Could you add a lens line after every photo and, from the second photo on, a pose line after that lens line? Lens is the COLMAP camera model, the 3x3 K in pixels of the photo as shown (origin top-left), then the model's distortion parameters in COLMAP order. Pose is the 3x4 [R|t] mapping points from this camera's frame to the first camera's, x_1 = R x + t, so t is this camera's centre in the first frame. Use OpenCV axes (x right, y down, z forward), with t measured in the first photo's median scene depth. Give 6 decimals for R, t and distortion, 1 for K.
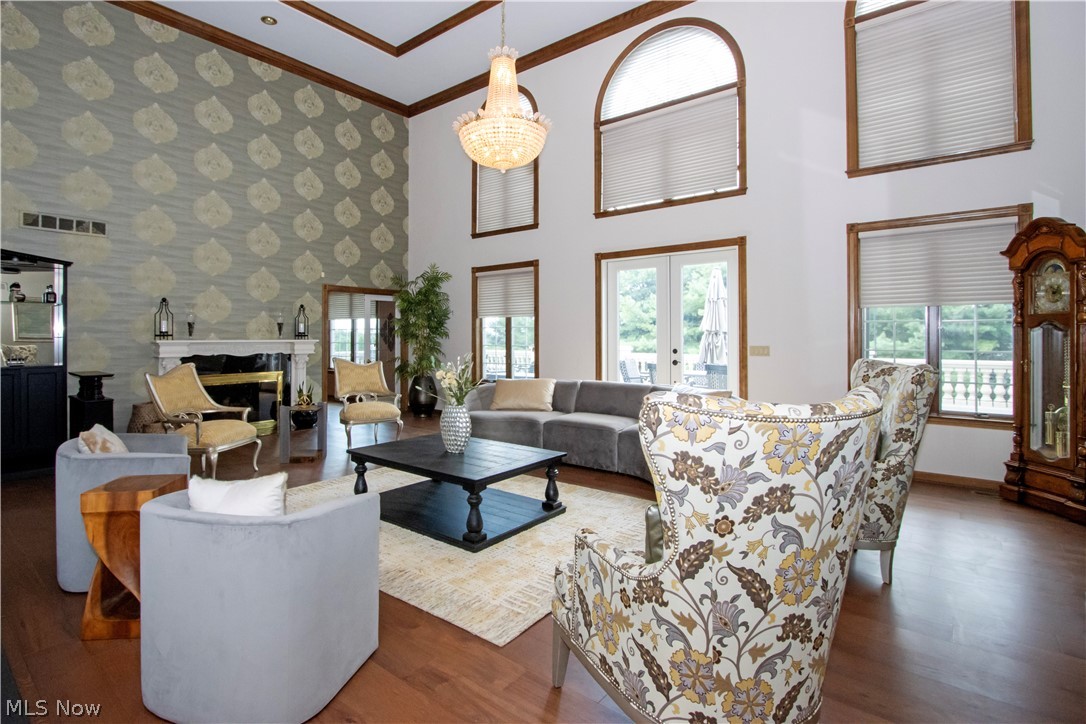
lens RADIAL K [[500.4, 0, 537.2], [0, 500.4, 335.7], [0, 0, 1]] dist [-0.020222, -0.001245]
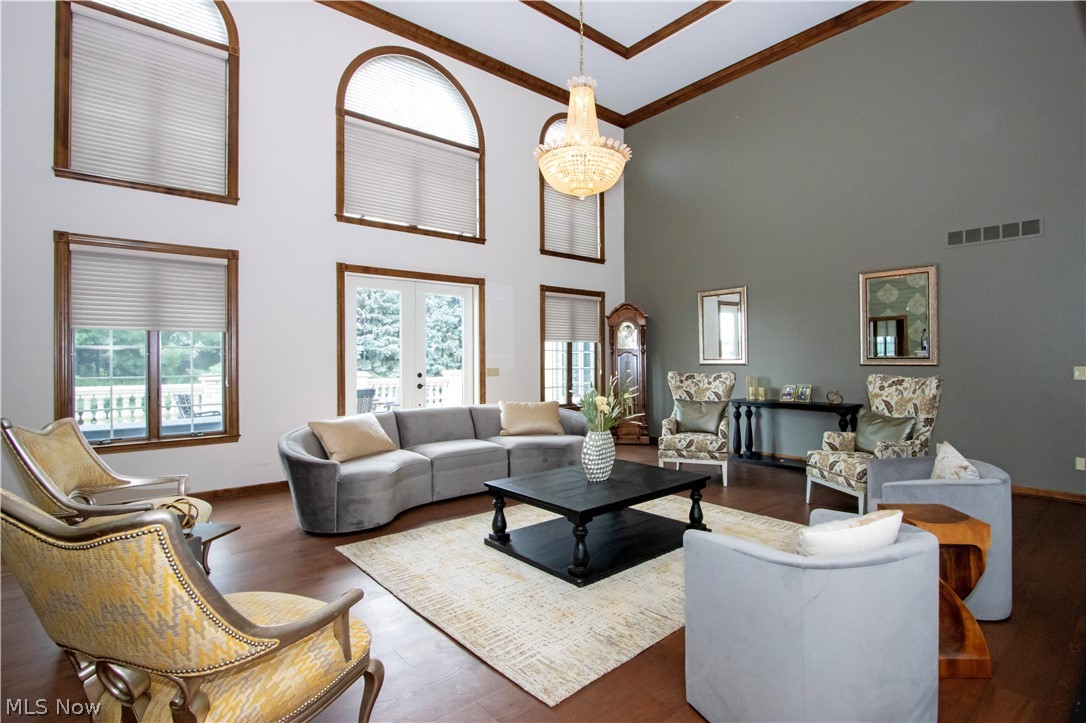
lens RADIAL K [[500.4, 0, 542.2], [0, 500.4, 359.4], [0, 0, 1]] dist [-0.020222, -0.001245]
pose [[0.241481, 0.000262, 0.970406, -0.667160], [0.004318, 0.999990, -0.001345, 0.000737], [-0.970396, 0.004515, 0.241477, 0.508238]]
